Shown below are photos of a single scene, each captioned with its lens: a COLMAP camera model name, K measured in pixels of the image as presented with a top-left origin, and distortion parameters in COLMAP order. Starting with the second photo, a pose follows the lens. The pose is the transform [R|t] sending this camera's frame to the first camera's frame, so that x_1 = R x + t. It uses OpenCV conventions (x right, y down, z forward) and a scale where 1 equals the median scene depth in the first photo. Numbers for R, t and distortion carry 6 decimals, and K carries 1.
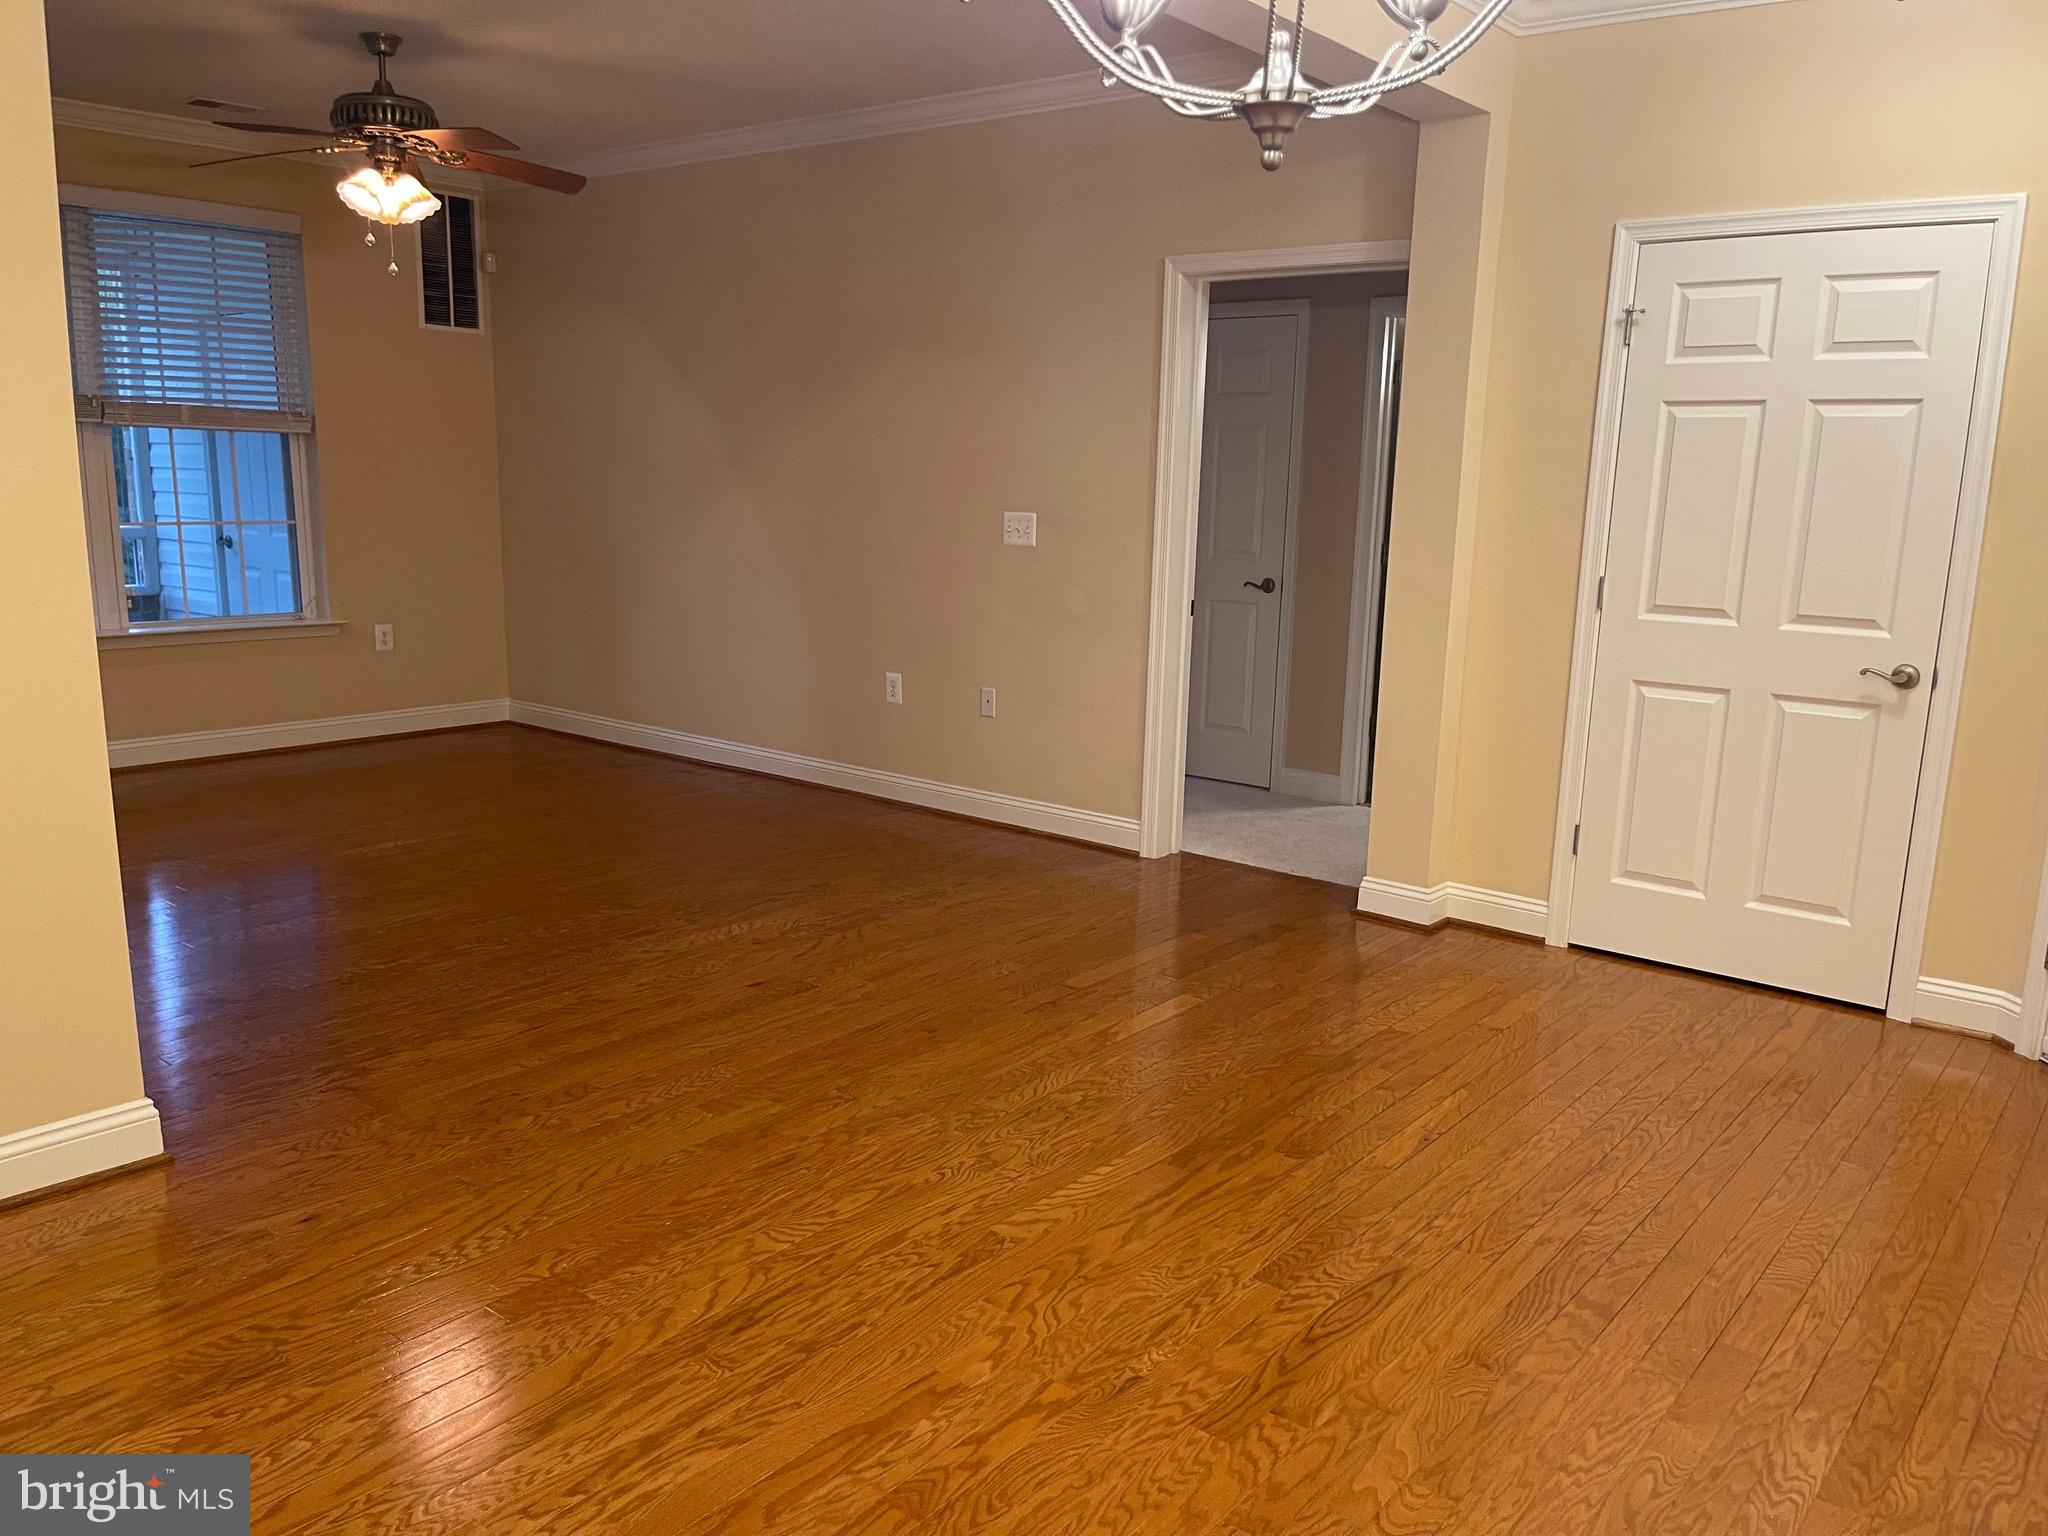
lens RADIAL K [[1578.7, 0, 1026.4], [0, 1578.7, 792.1], [0, 0, 1]] dist [0.121018, -0.001383]
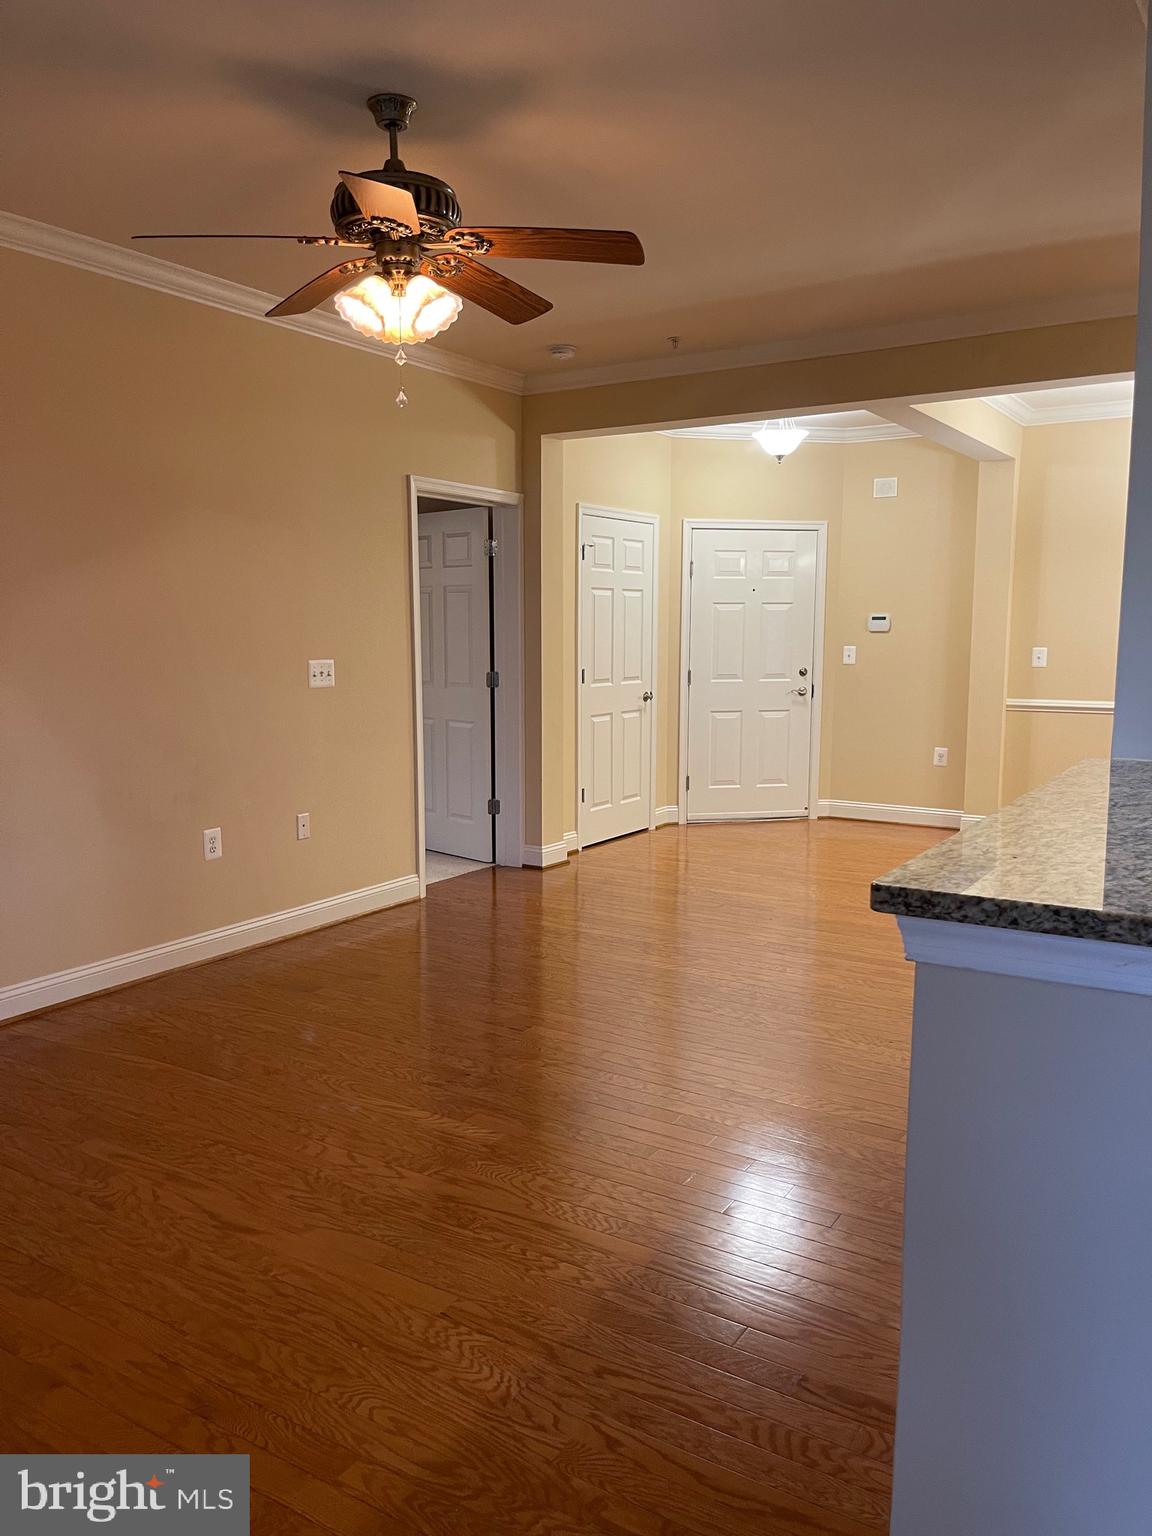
lens RADIAL K [[1184.0, 0, 576.0], [0, 1184.0, 768.0], [0, 0, 1]] dist [0.121018, -0.001383]
pose [[-0.105658, -0.149974, 0.983028, -1.015707], [0.200159, 0.965121, 0.168755, -0.233333], [-0.974050, 0.214592, -0.071955, 0.990946]]
